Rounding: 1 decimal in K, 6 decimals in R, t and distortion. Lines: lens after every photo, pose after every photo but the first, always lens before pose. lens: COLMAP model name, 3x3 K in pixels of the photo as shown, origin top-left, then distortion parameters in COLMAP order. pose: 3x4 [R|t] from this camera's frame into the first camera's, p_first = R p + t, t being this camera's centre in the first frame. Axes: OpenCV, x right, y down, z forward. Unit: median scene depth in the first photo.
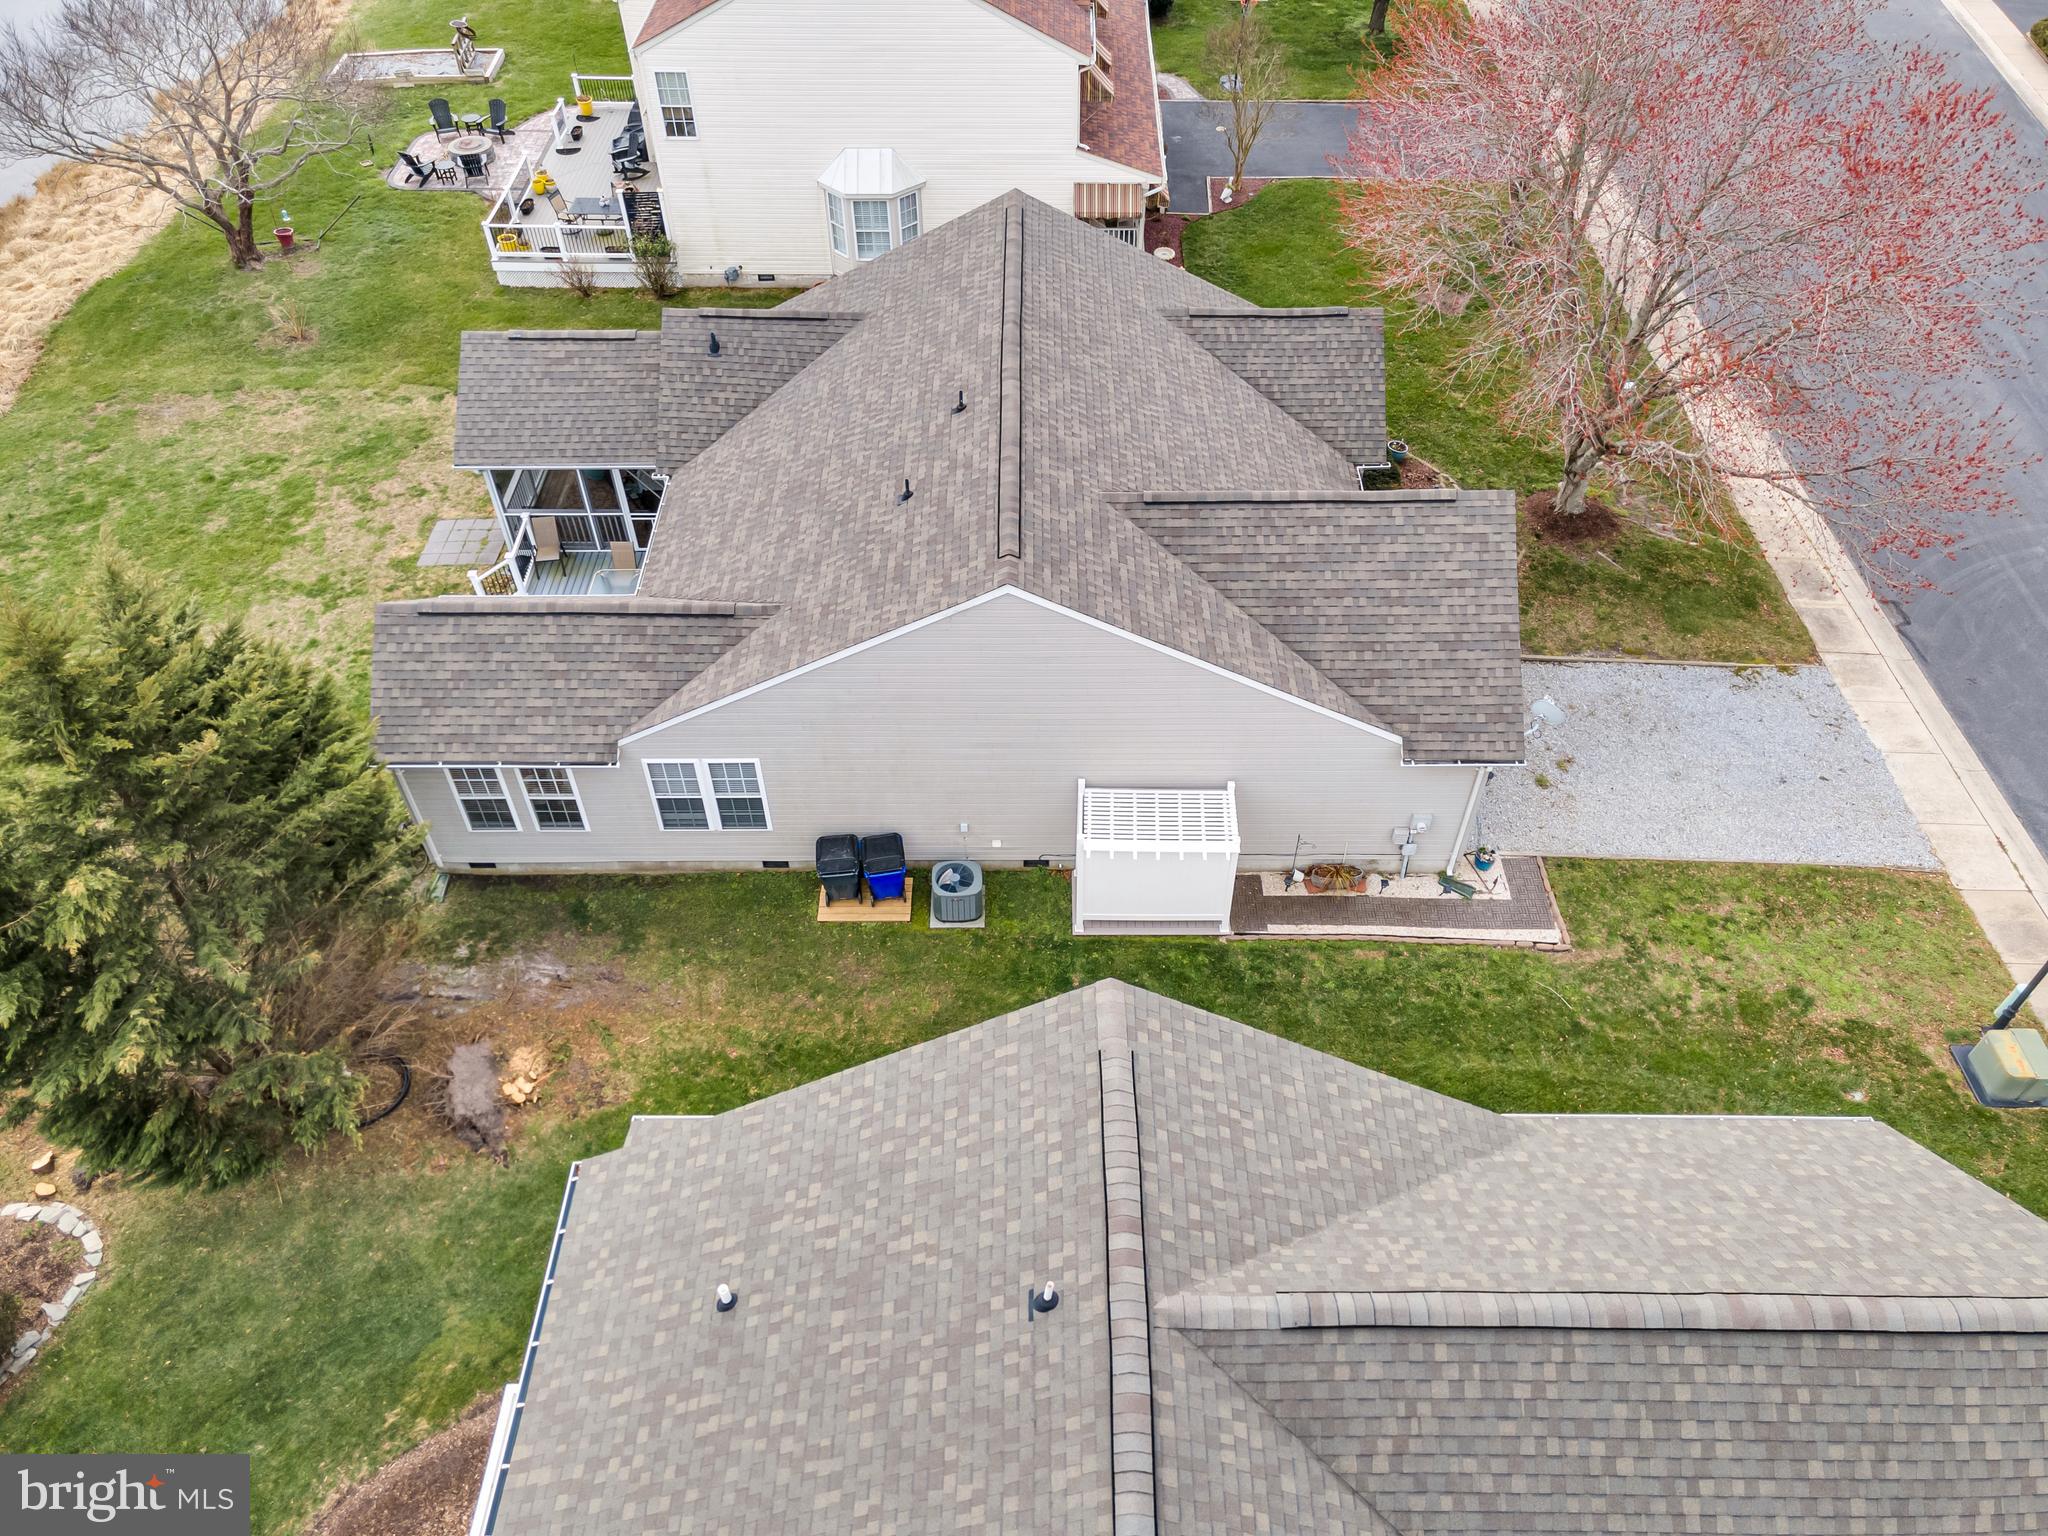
lens RADIAL K [[1483.2, 0, 1033.0], [0, 1483.2, 765.8], [0, 0, 1]] dist [0.047802, -0.006580]
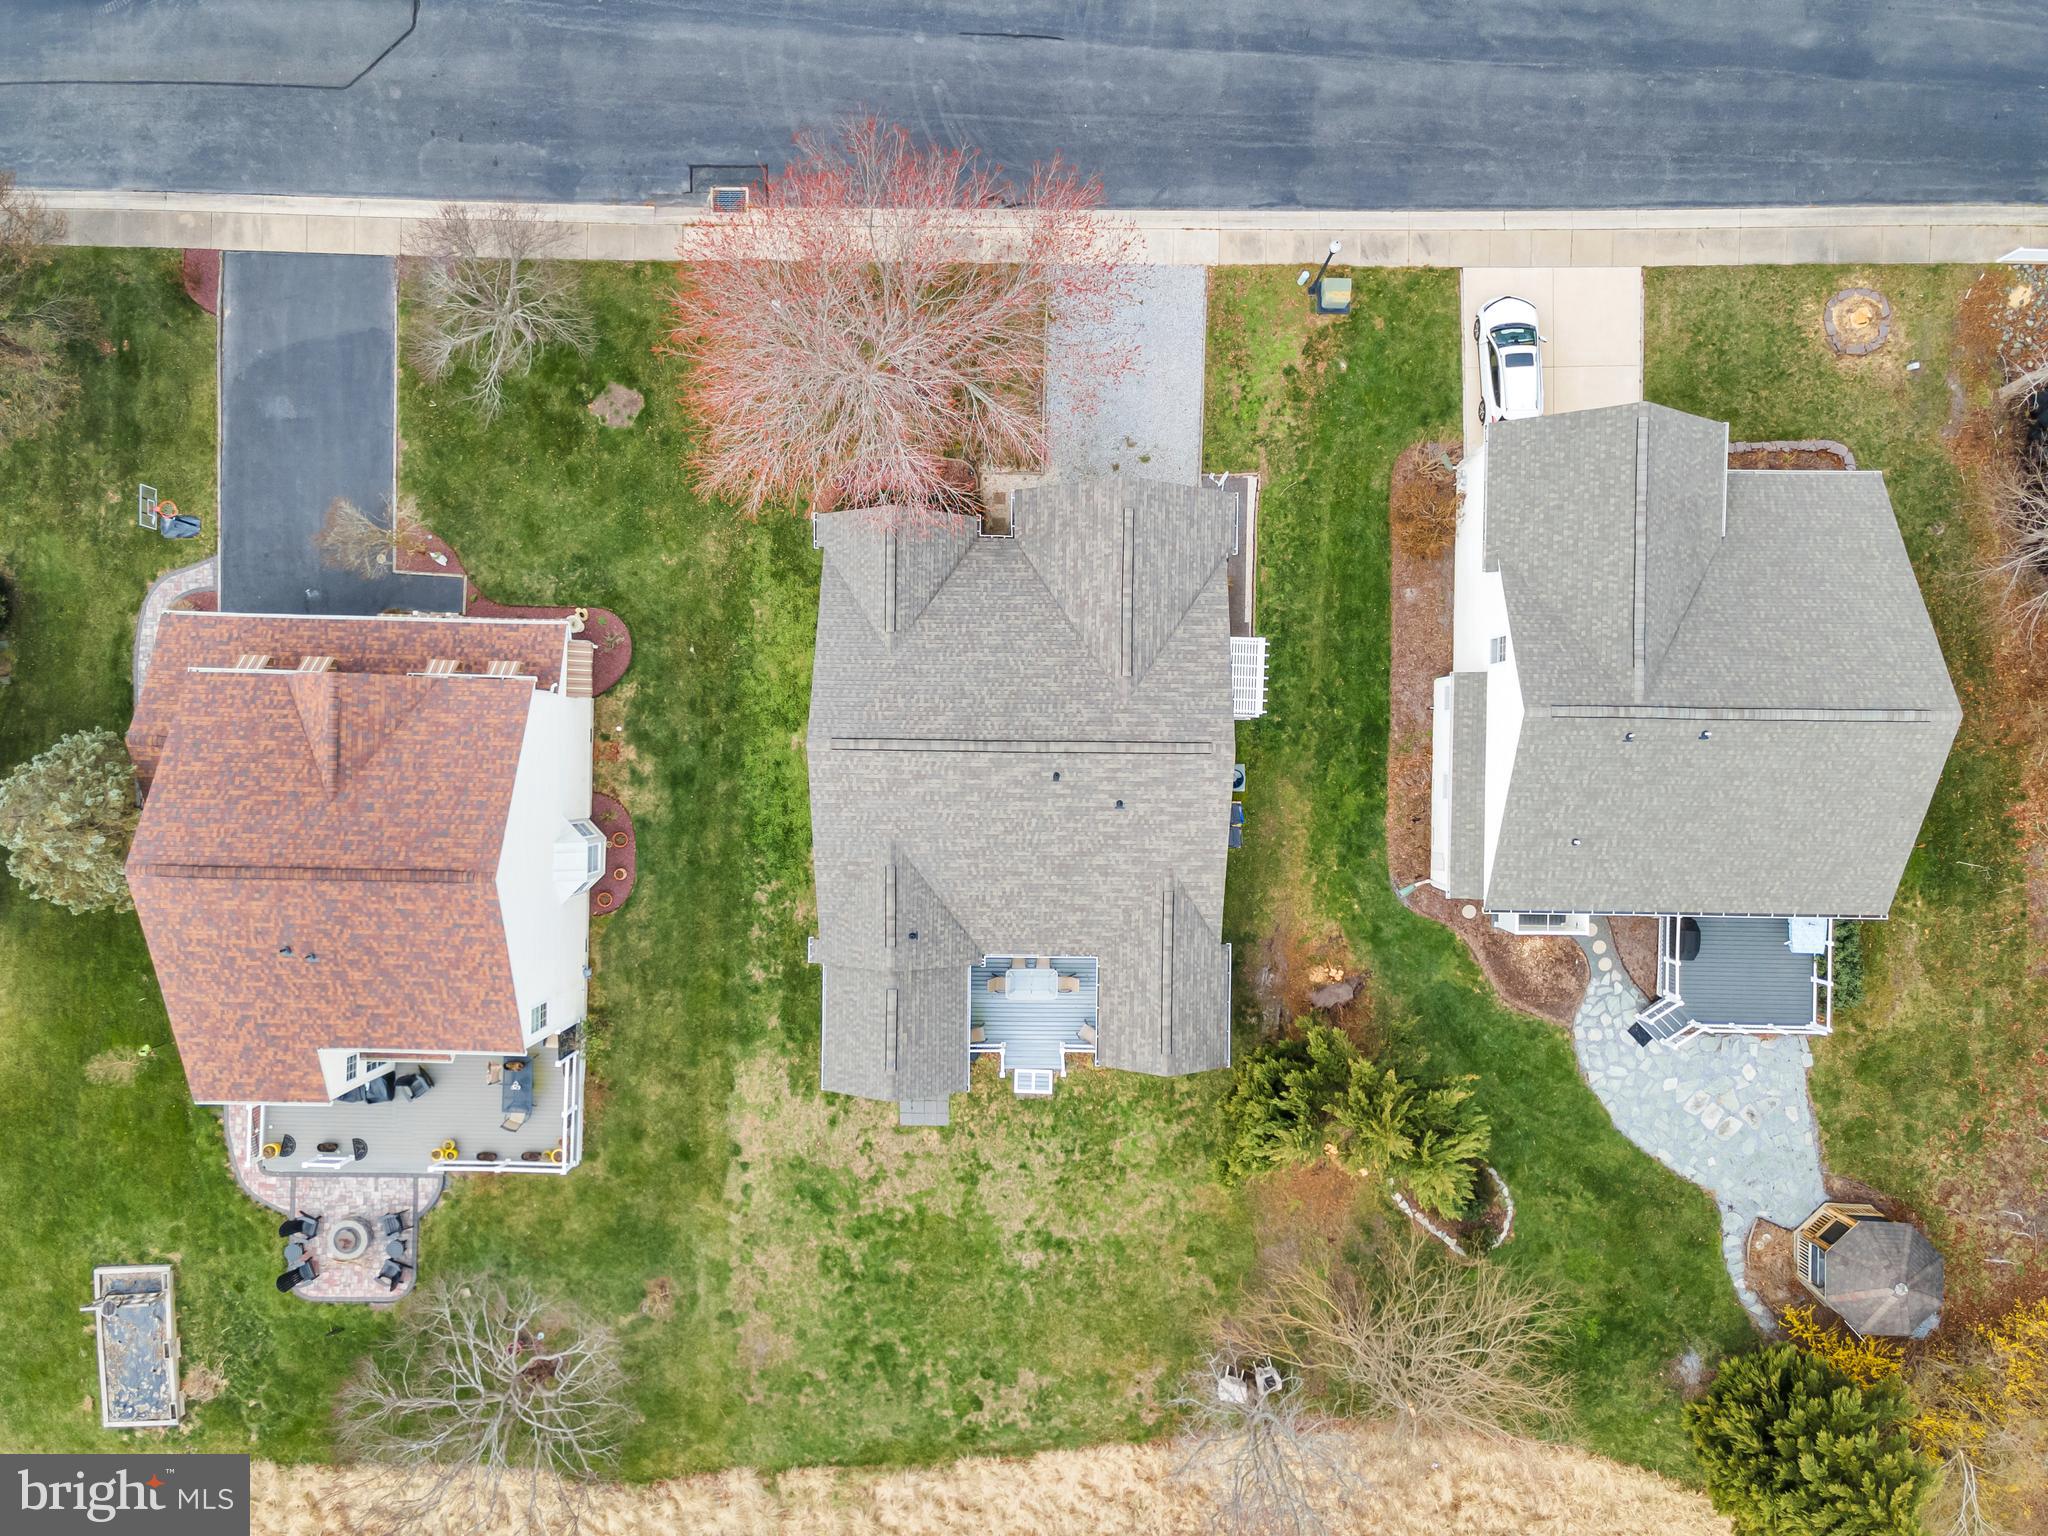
lens RADIAL K [[1483.2, 0, 1023.0], [0, 1483.2, 775.2], [0, 0, 1]] dist [0.047802, -0.006580]
pose [[0.013061, -0.999860, -0.010431, -0.028485], [0.722924, 0.002236, 0.690924, -1.372090], [-0.690804, -0.016565, 0.722852, -0.218932]]
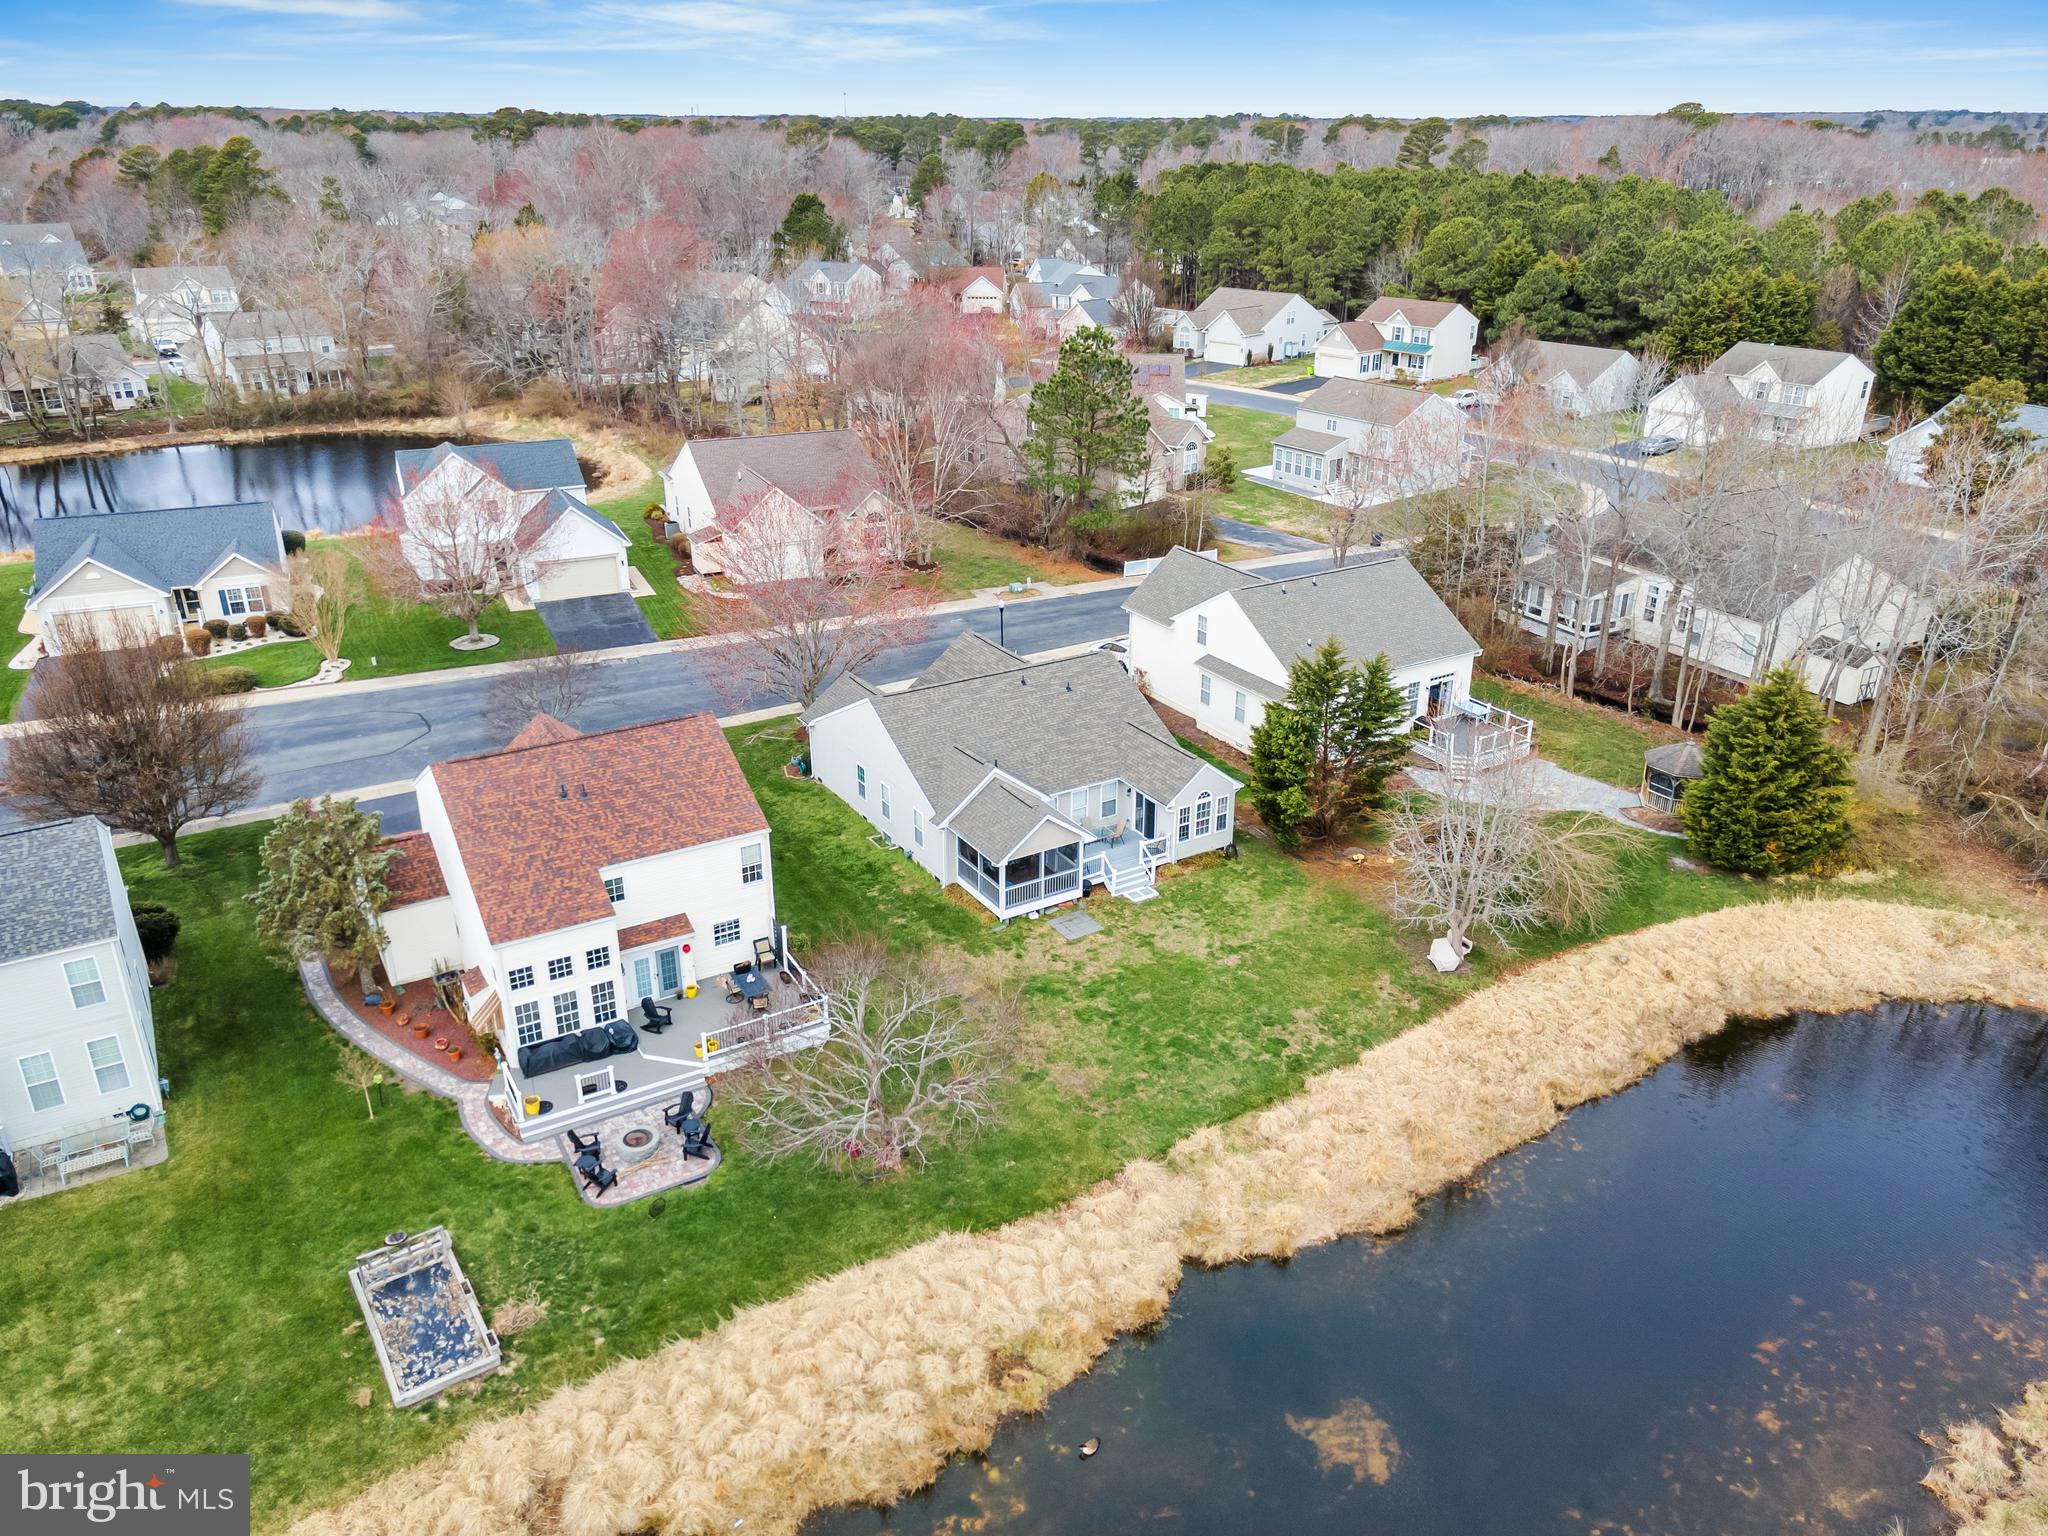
lens RADIAL K [[1483.2, 0, 1026.3], [0, 1483.2, 770.2], [0, 0, 1]] dist [0.047802, -0.006580]
pose [[-0.518512, -0.340299, 0.784437, -2.045596], [0.611371, 0.493834, 0.618347, -1.679239], [-0.597805, 0.800203, -0.048010, 1.164946]]
